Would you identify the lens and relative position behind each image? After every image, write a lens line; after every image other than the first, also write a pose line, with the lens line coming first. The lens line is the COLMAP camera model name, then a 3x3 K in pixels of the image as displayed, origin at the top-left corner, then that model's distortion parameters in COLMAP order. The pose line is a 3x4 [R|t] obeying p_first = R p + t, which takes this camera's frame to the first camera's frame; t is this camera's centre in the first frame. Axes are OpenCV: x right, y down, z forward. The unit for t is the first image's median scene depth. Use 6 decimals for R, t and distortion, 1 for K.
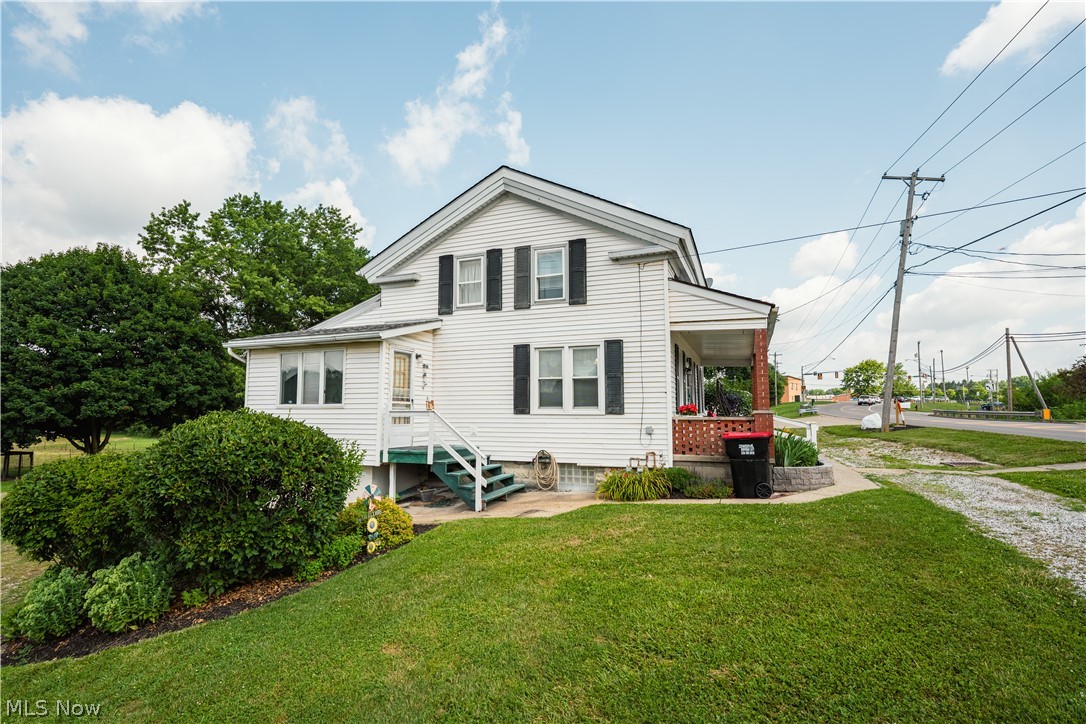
lens RADIAL K [[512.6, 0, 543.0], [0, 512.6, 362.0], [0, 0, 1]] dist [-0.001024, -0.000065]
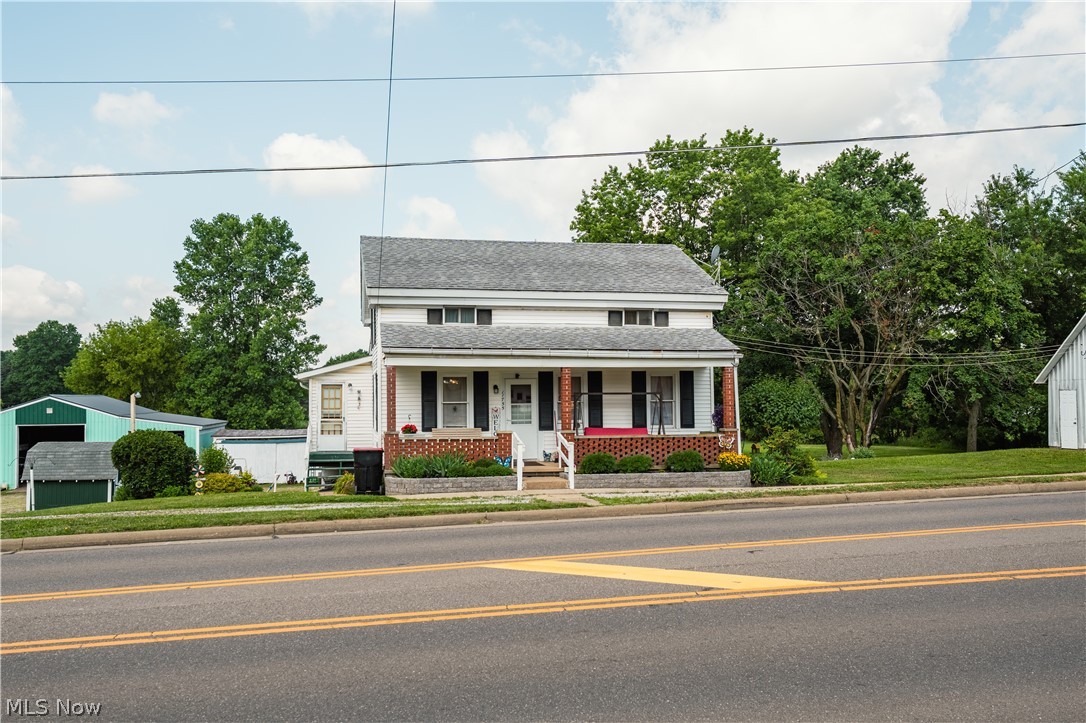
lens RADIAL K [[945.7, 0, 543.2], [0, 945.7, 375.3], [0, 0, 1]] dist [0.049764, -0.000304]
pose [[0.544136, -0.027853, -0.838534, 2.216352], [0.087637, 0.995868, 0.023790, -0.053641], [0.834407, -0.086432, 0.544329, 0.066179]]
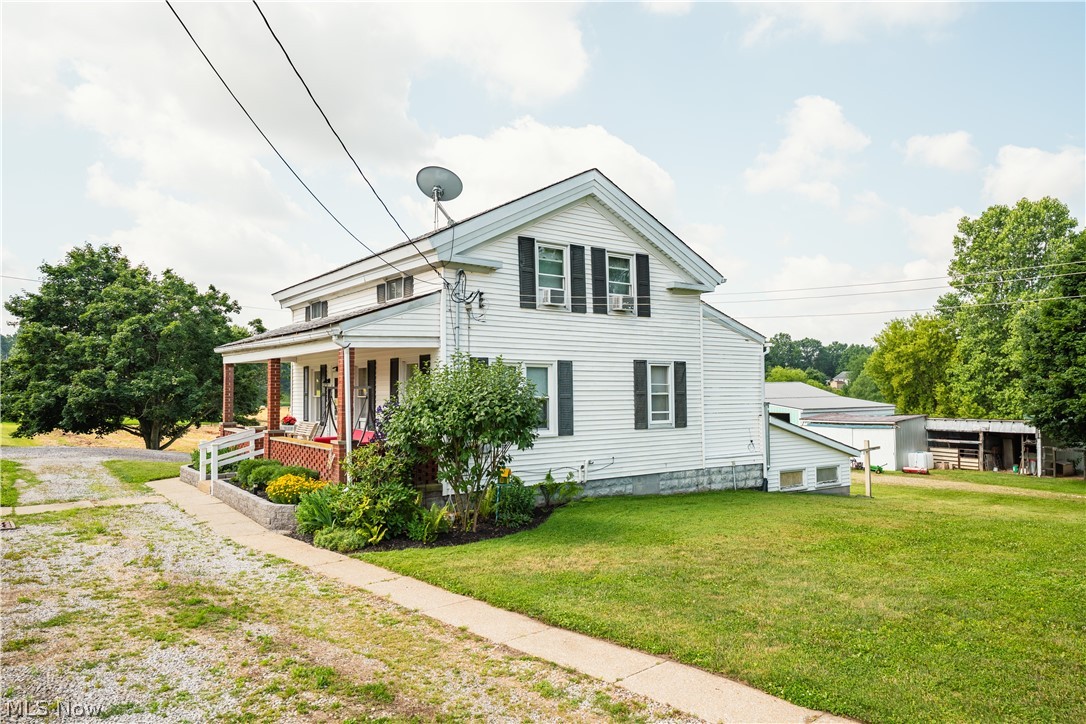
lens RADIAL K [[708.0, 0, 543.0], [0, 708.0, 362.0], [0, 0, 1]] dist [0.027886, -0.000152]
pose [[-0.533438, -0.030456, -0.845291, 1.402808], [0.085817, 0.992246, -0.089907, 0.157502], [0.841475, -0.120500, -0.526688, 2.398852]]
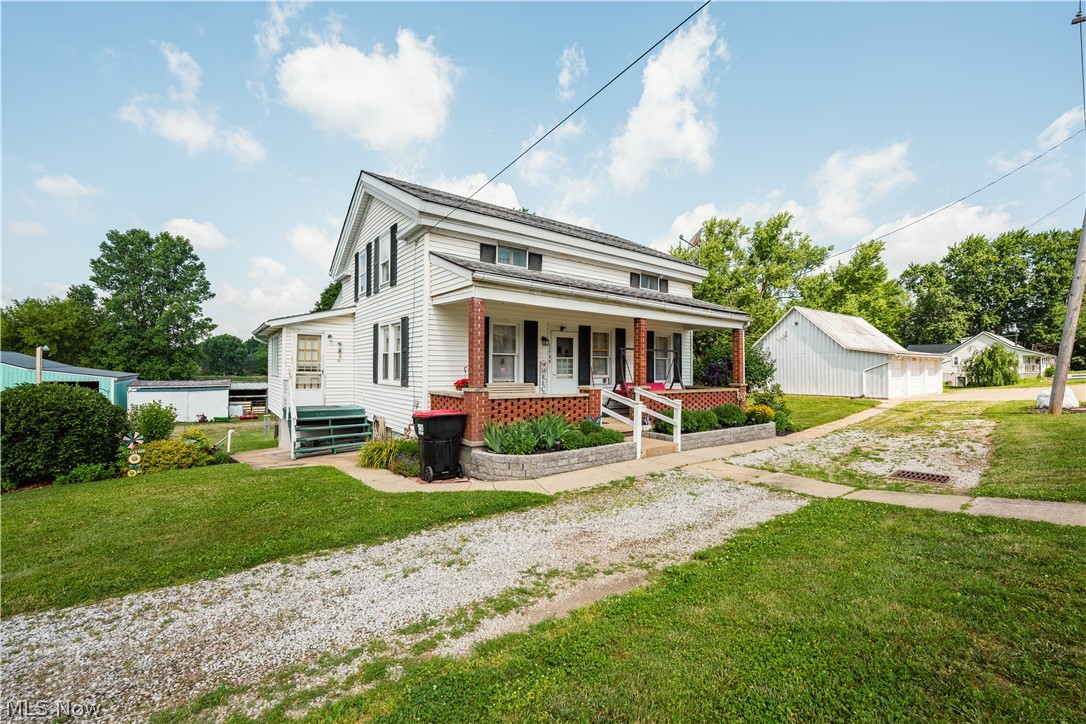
lens RADIAL K [[445.0, 0, 543.0], [0, 445.0, 362.0], [0, 0, 1]] dist [-0.030441, 0.005932]
pose [[0.850125, -0.000479, -0.526580, 0.823122], [0.042767, 0.996759, 0.068137, 0.000069], [0.524841, -0.080445, 0.847390, 0.348778]]
